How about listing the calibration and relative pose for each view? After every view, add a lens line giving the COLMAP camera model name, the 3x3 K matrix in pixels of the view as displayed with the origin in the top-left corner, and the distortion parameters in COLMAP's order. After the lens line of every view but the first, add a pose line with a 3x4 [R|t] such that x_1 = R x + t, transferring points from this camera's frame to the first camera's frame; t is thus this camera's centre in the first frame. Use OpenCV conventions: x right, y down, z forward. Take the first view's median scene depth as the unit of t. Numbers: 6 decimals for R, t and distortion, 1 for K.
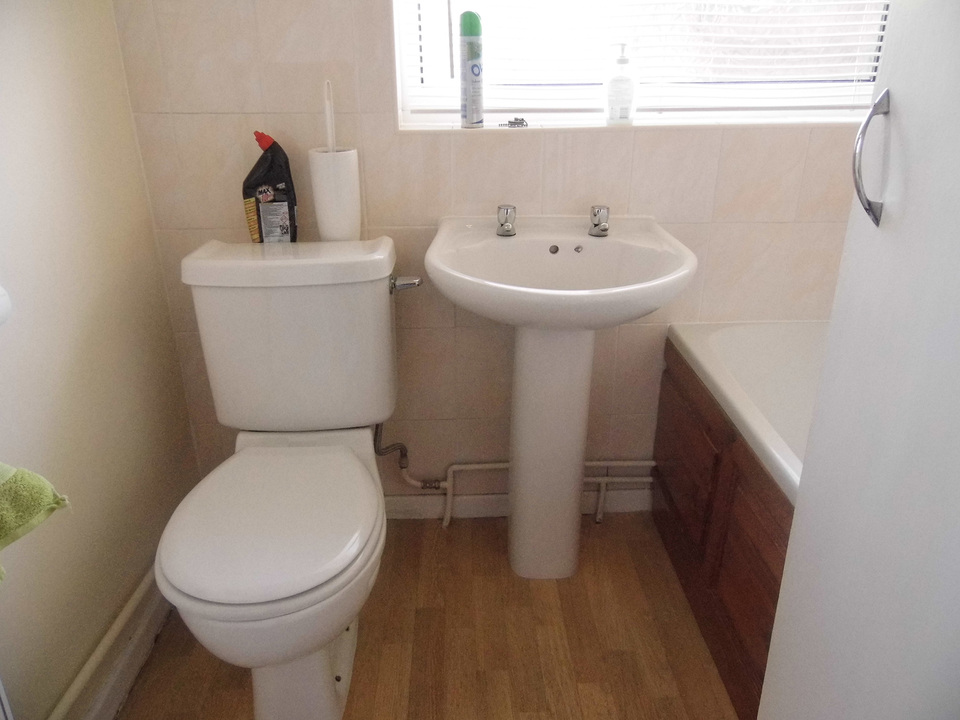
lens RADIAL K [[709.9, 0, 480.6], [0, 709.9, 360.6], [0, 0, 1]] dist [-0.005723, -0.001139]
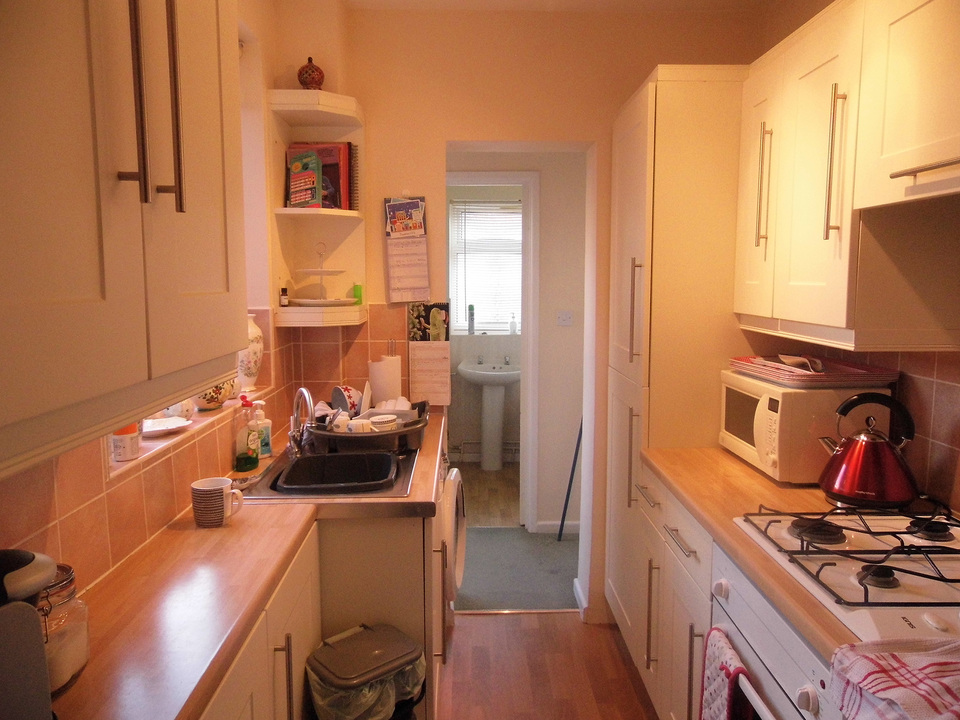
lens RADIAL K [[709.9, 0, 479.7], [0, 709.9, 360.5], [0, 0, 1]] dist [-0.005723, -0.001139]
pose [[0.999680, 0.016919, 0.018821, -0.034345], [-0.010925, 0.959325, -0.282094, 0.817133], [-0.022828, 0.281798, 0.959202, -2.425198]]
